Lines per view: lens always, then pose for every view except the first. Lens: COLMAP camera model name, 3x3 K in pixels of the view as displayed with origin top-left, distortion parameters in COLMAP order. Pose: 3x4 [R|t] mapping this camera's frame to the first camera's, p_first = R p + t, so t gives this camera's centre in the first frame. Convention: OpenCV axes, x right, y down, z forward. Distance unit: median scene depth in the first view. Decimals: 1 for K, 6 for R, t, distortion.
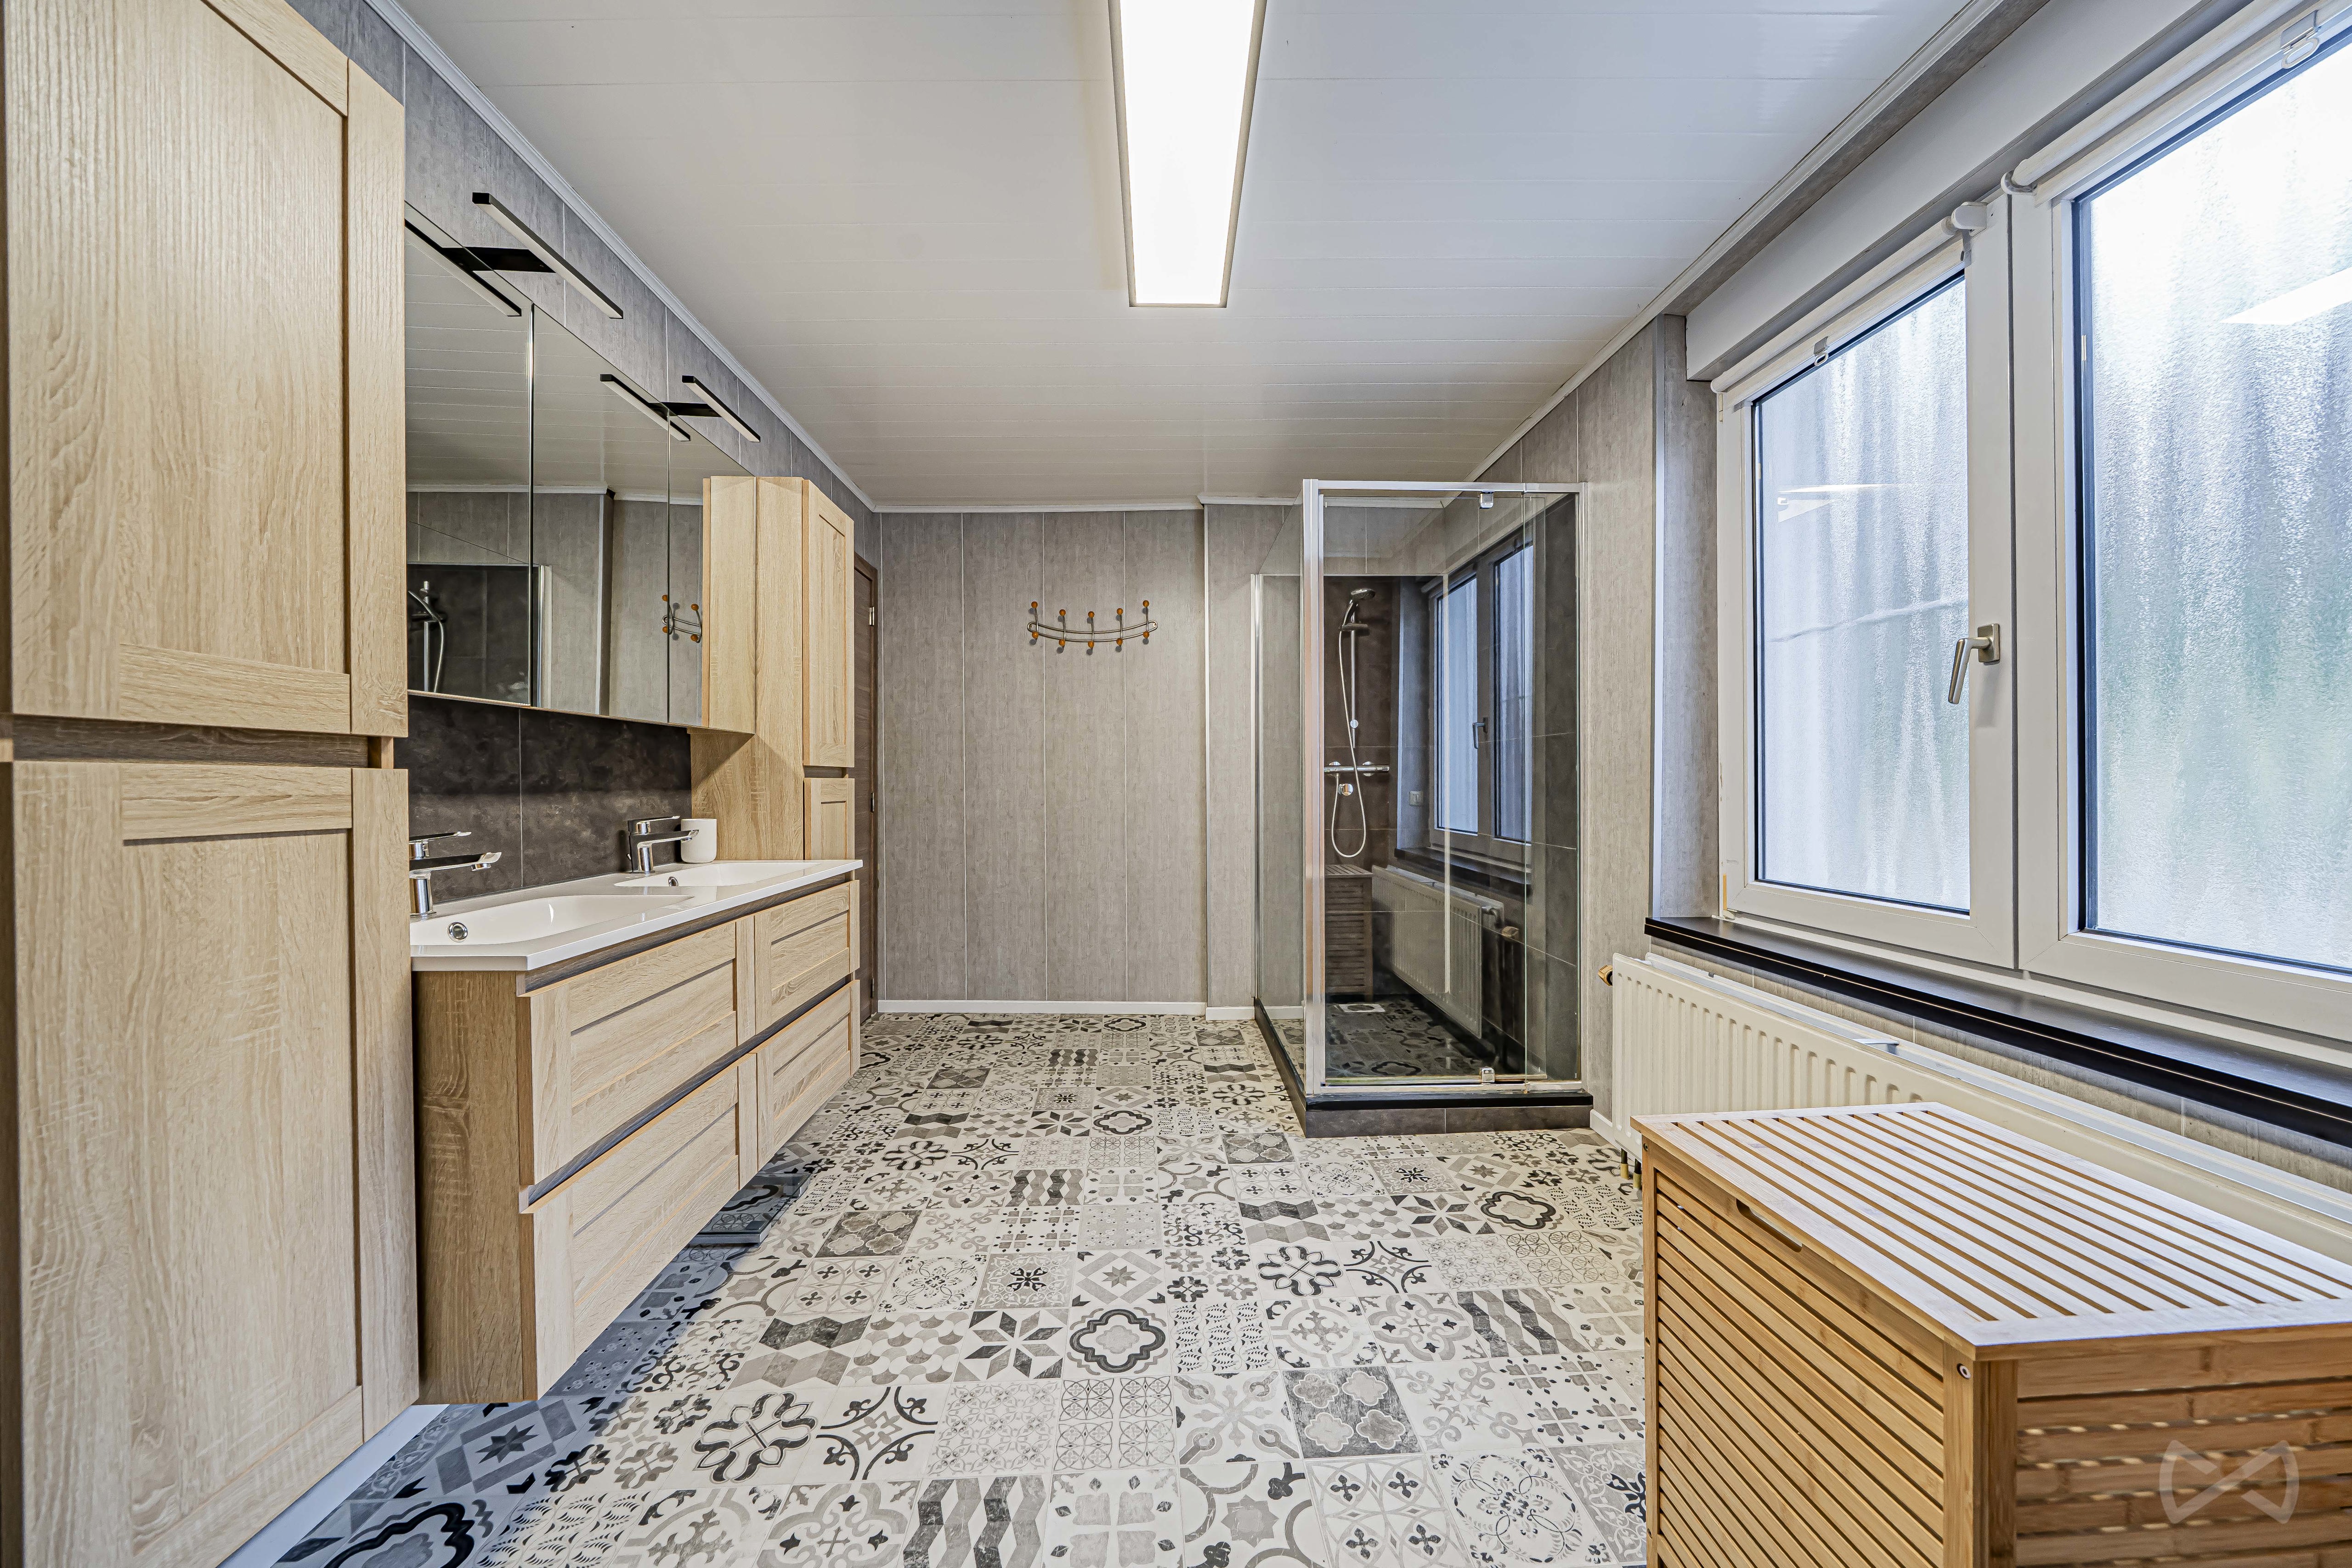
lens RADIAL K [[805.3, 0, 1176.5], [0, 805.3, 787.3], [0, 0, 1]] dist [-0.008374, 0.000096]
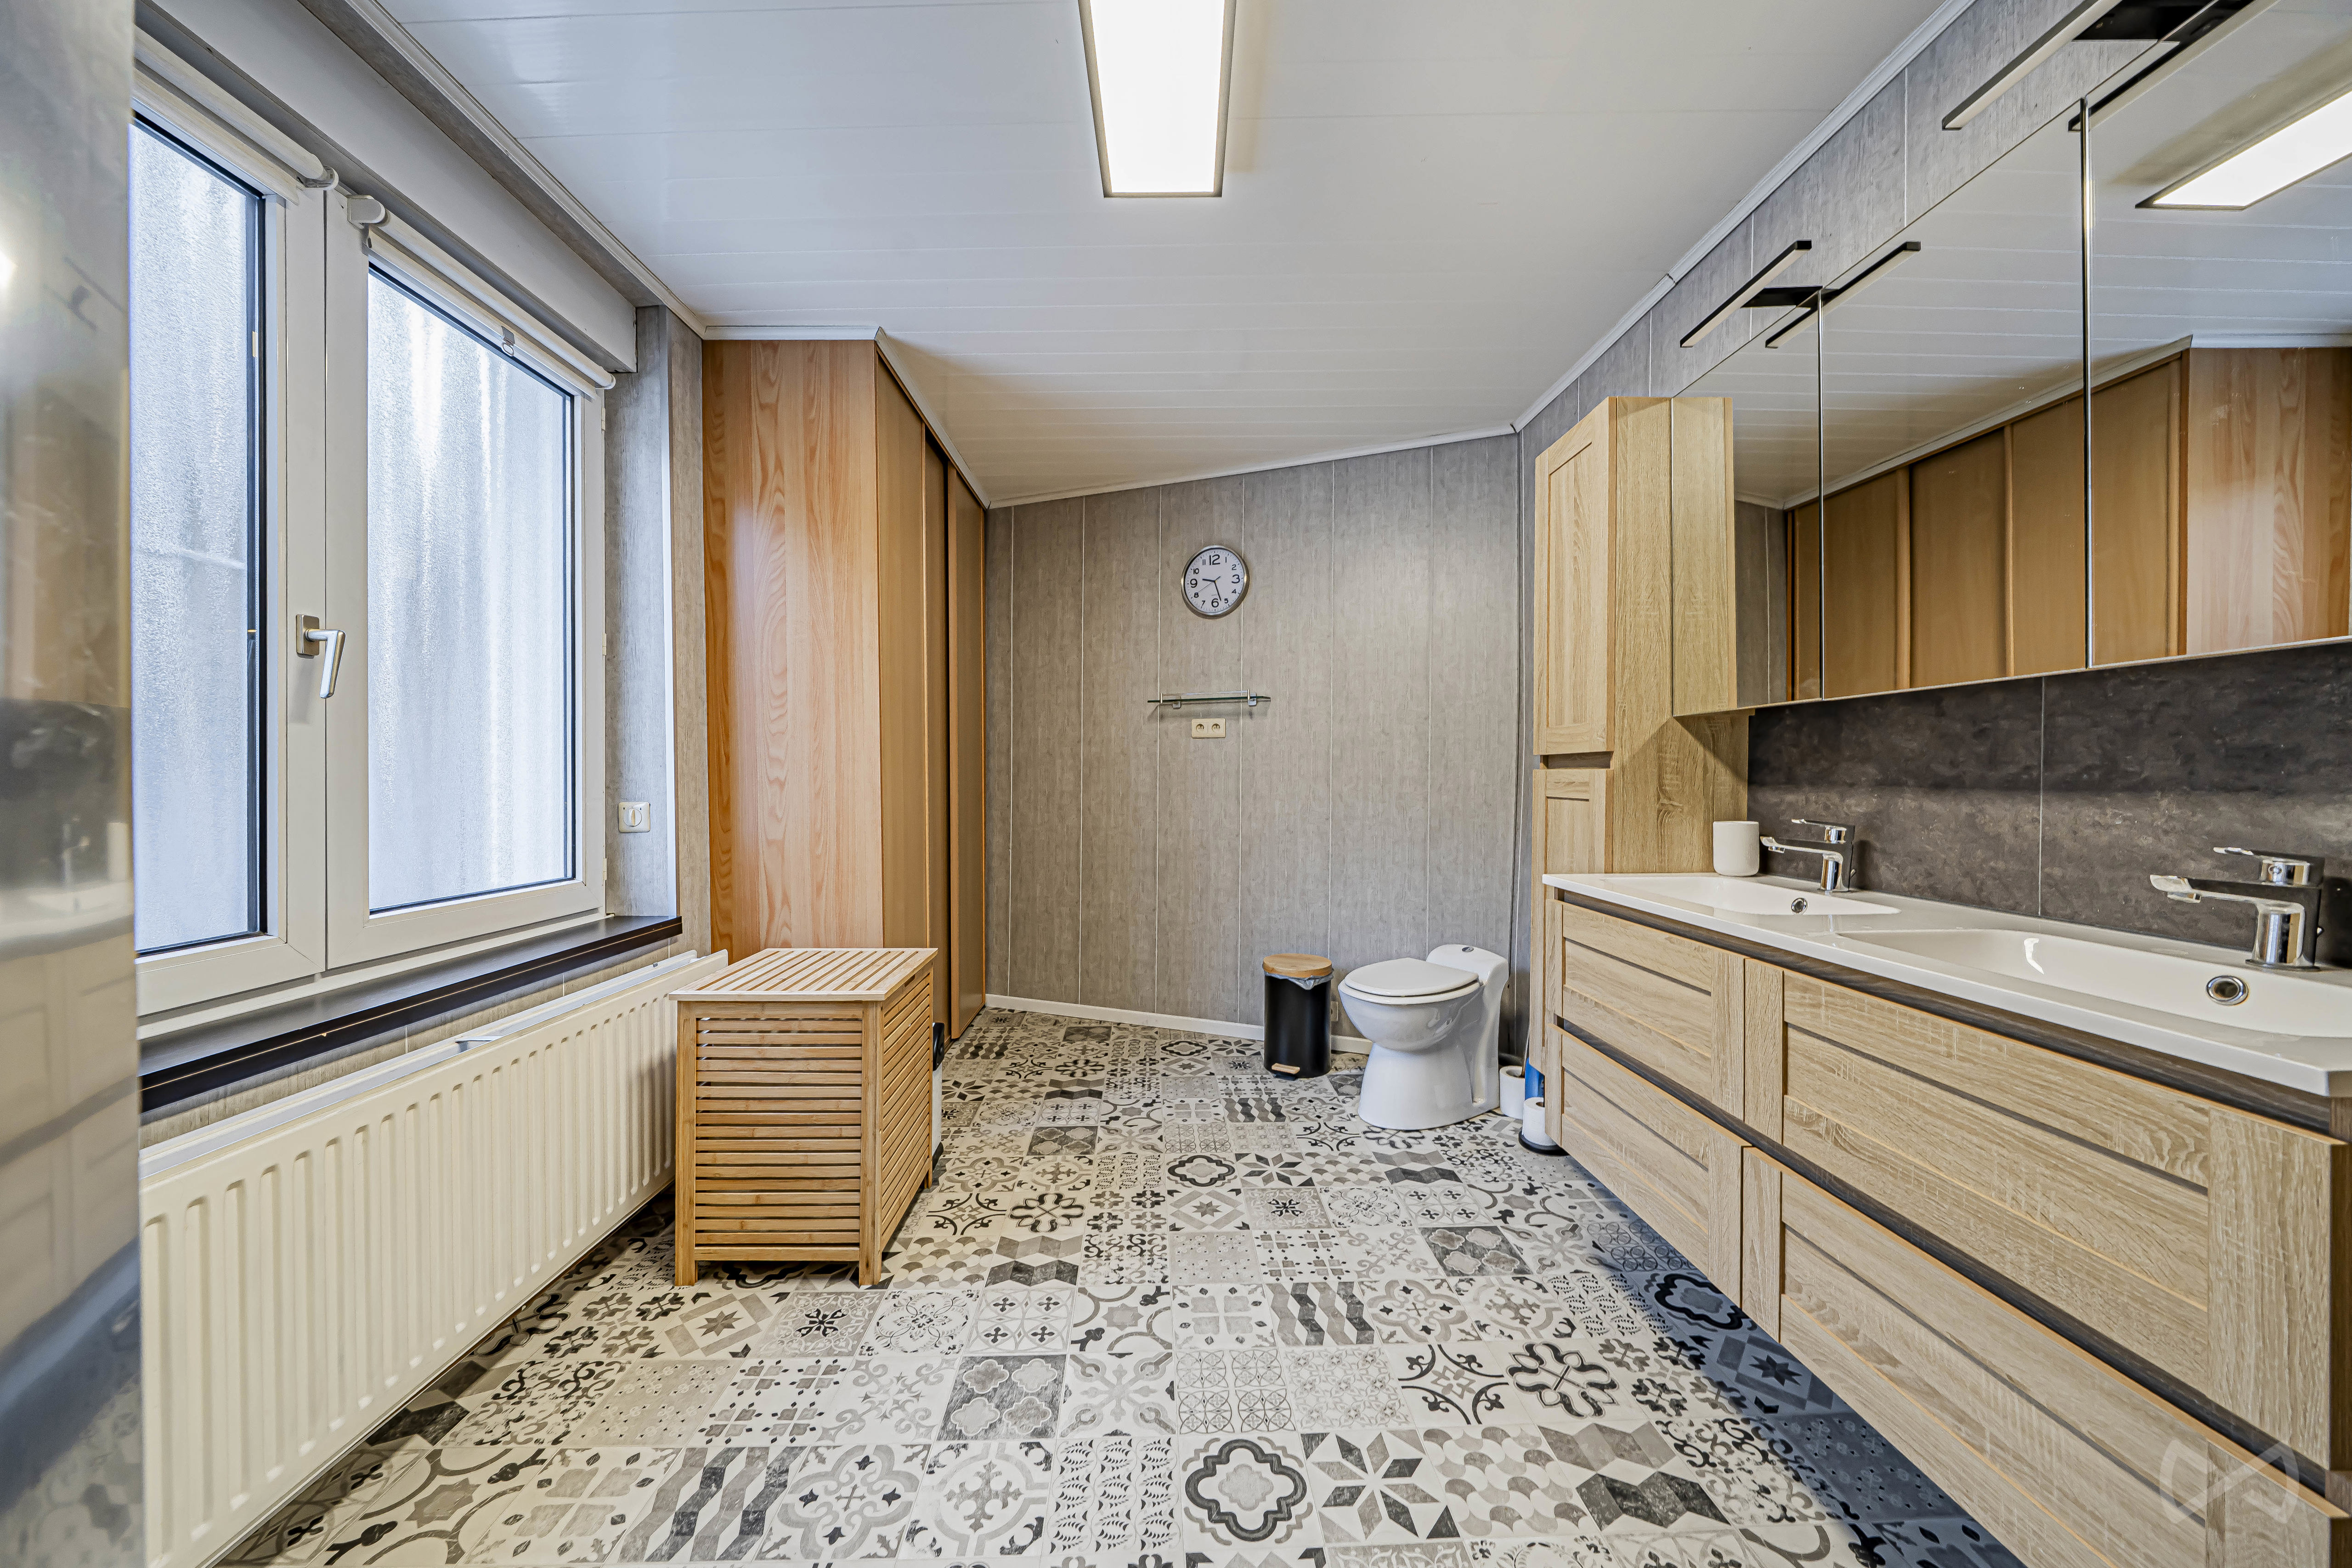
lens RADIAL K [[805.4, 0, 1154.0], [0, 805.4, 774.7], [0, 0, 1]] dist [-0.008374, 0.000096]
pose [[-0.998861, 0.004855, 0.047470, -0.025422], [0.005124, 0.999971, 0.005553, -0.016053], [-0.047441, 0.005790, -0.998857, 1.893771]]
